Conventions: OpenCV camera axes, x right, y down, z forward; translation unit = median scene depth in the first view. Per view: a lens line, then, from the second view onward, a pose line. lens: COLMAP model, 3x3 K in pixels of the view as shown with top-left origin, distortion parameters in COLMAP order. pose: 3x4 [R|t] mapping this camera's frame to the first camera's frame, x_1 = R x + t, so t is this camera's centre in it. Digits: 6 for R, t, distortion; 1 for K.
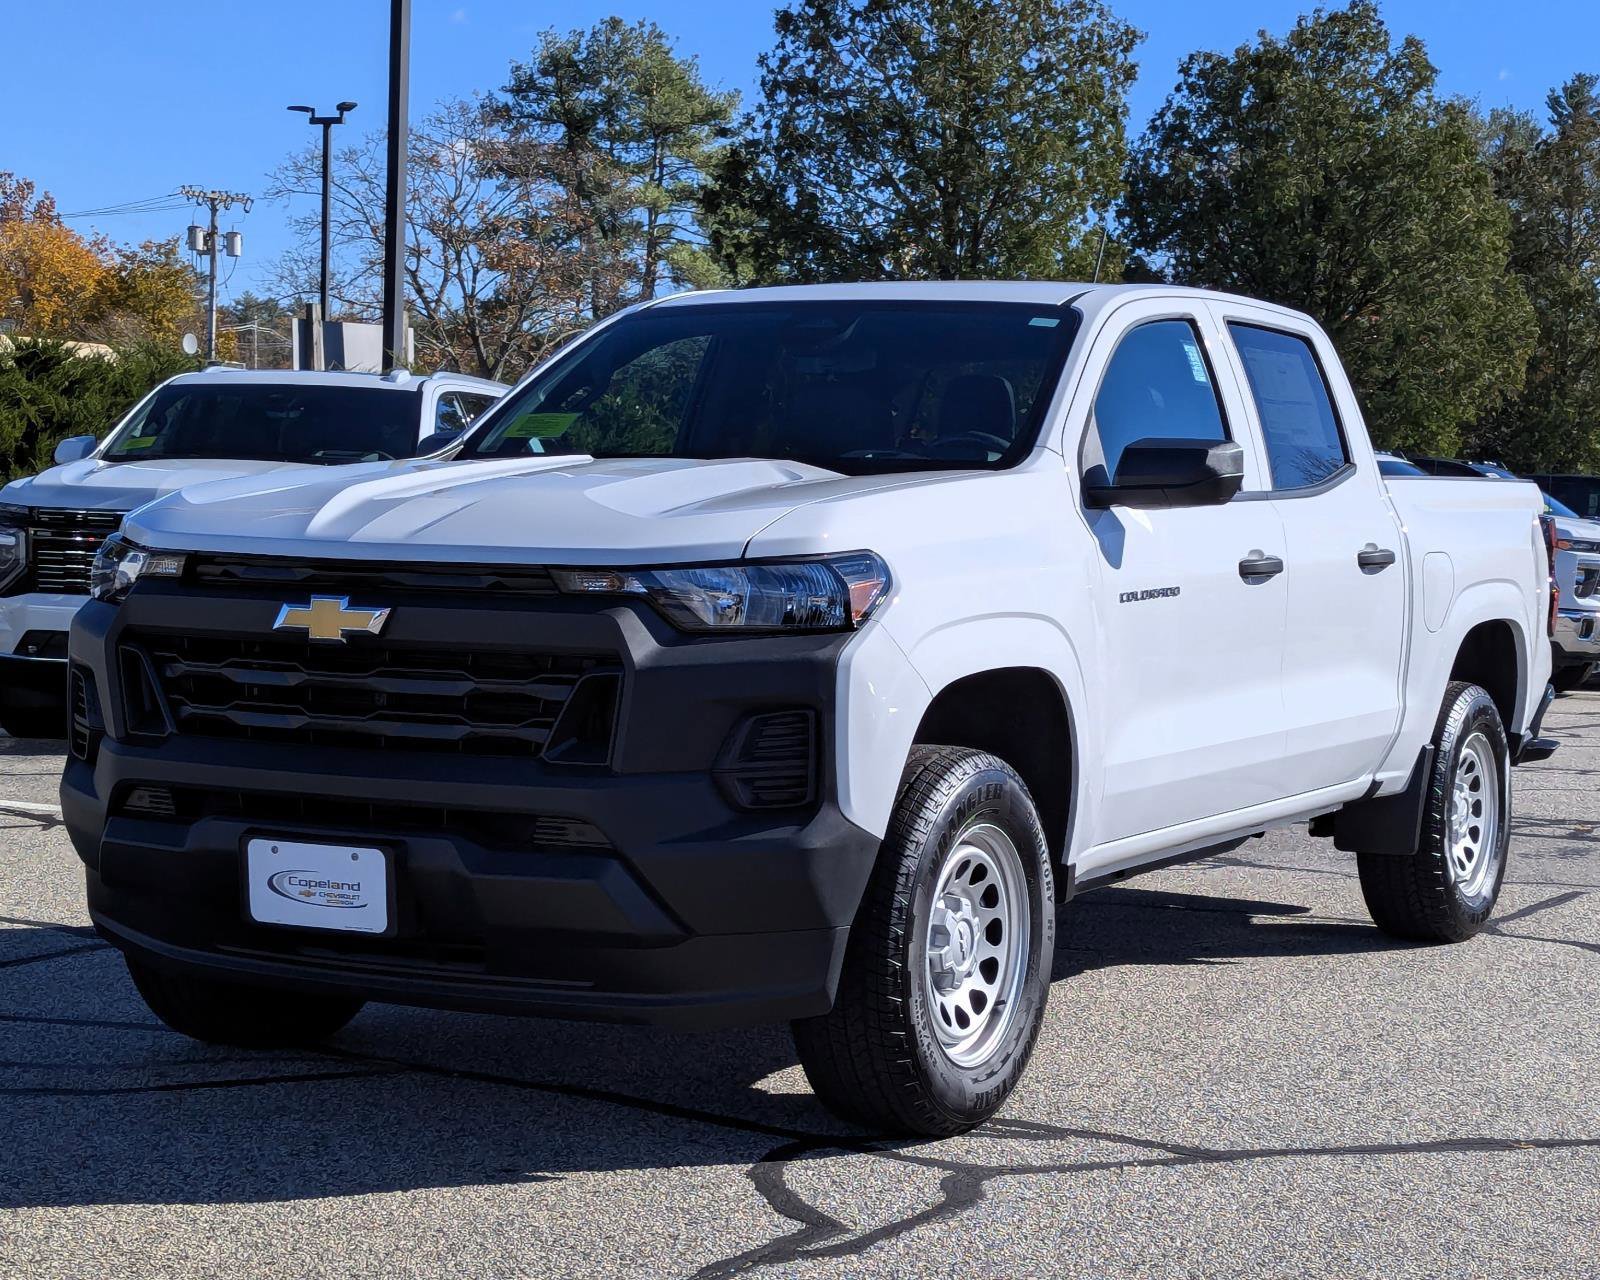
lens RADIAL K [[3198.9, 0, 802.5], [0, 3198.9, 637.5], [0, 0, 1]] dist [0.000860, 0.000000]
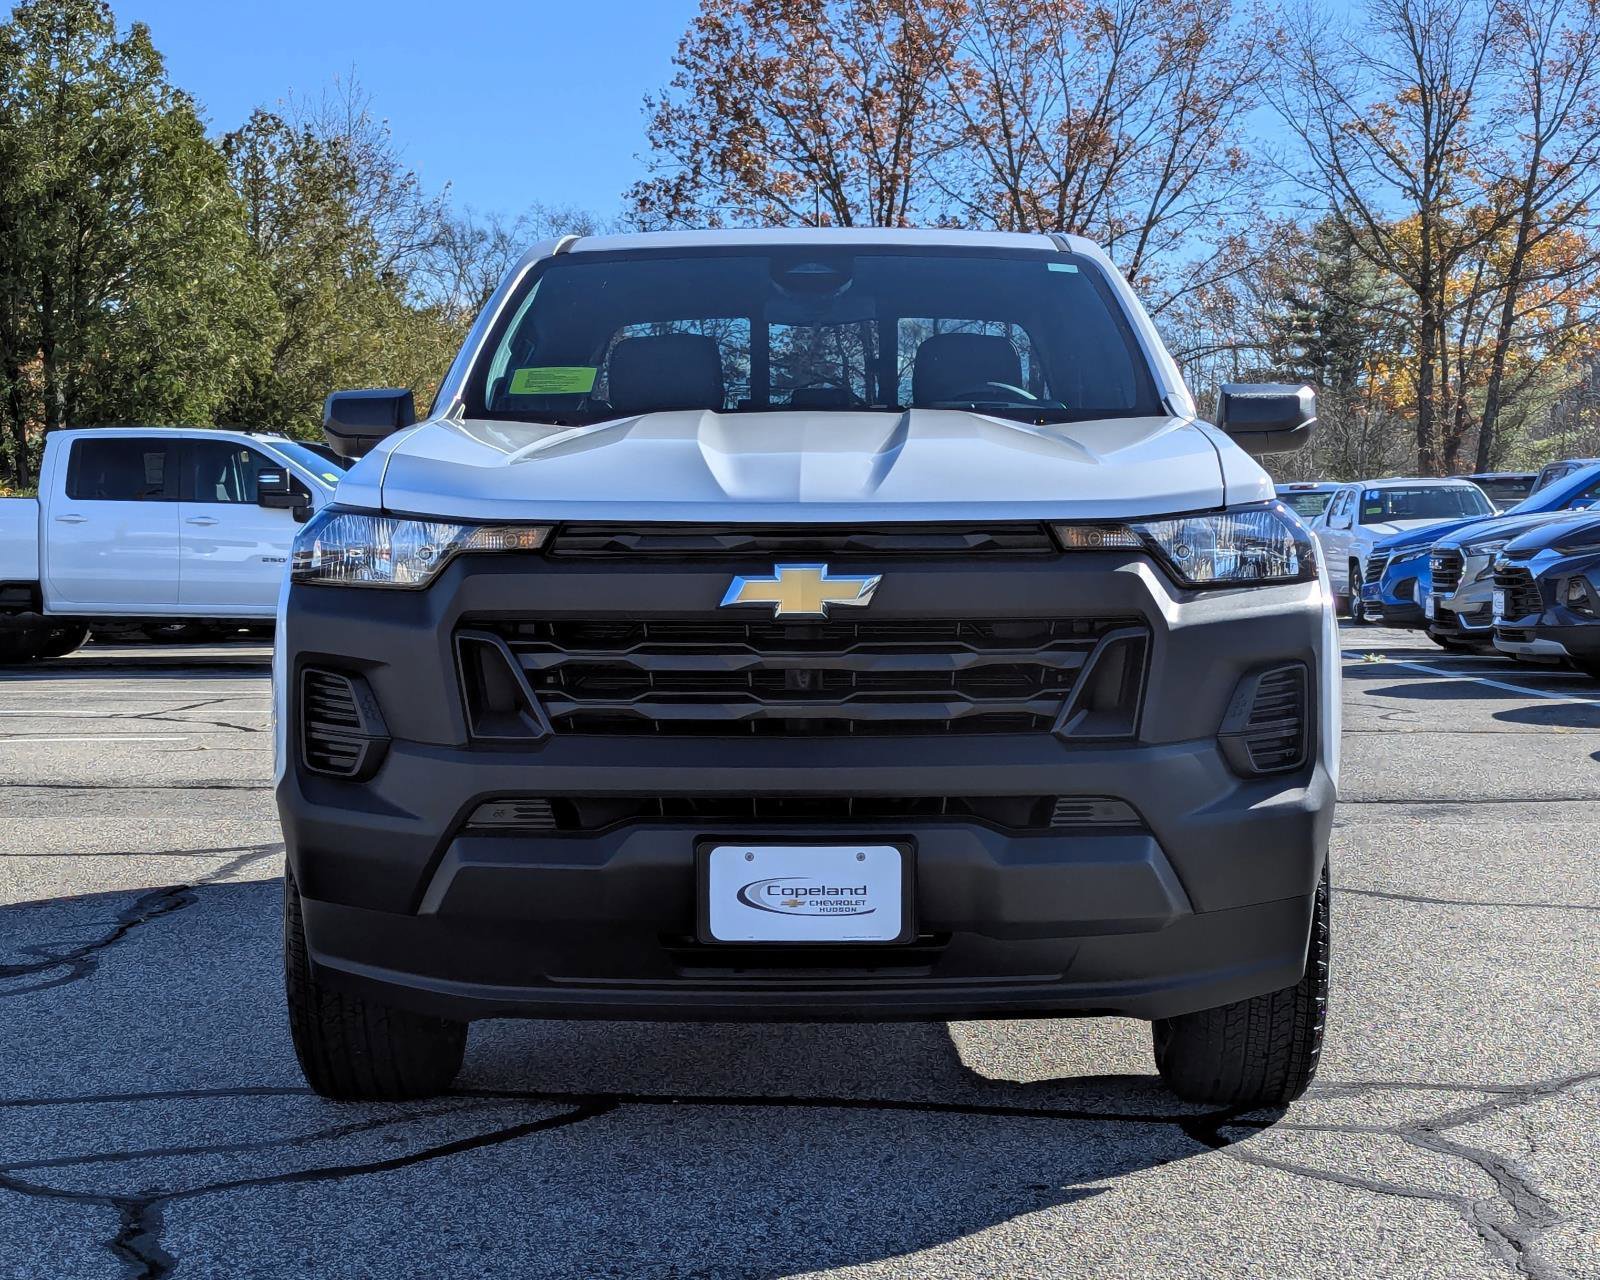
lens RADIAL K [[3198.9, 0, 793.3], [0, 3198.9, 637.9], [0, 0, 1]] dist [0.000860, 0.000000]
pose [[0.907906, -0.047032, 0.416527, -0.497537], [0.045987, 0.998863, 0.012548, -0.003807], [-0.416643, 0.007763, 0.909037, 0.192517]]
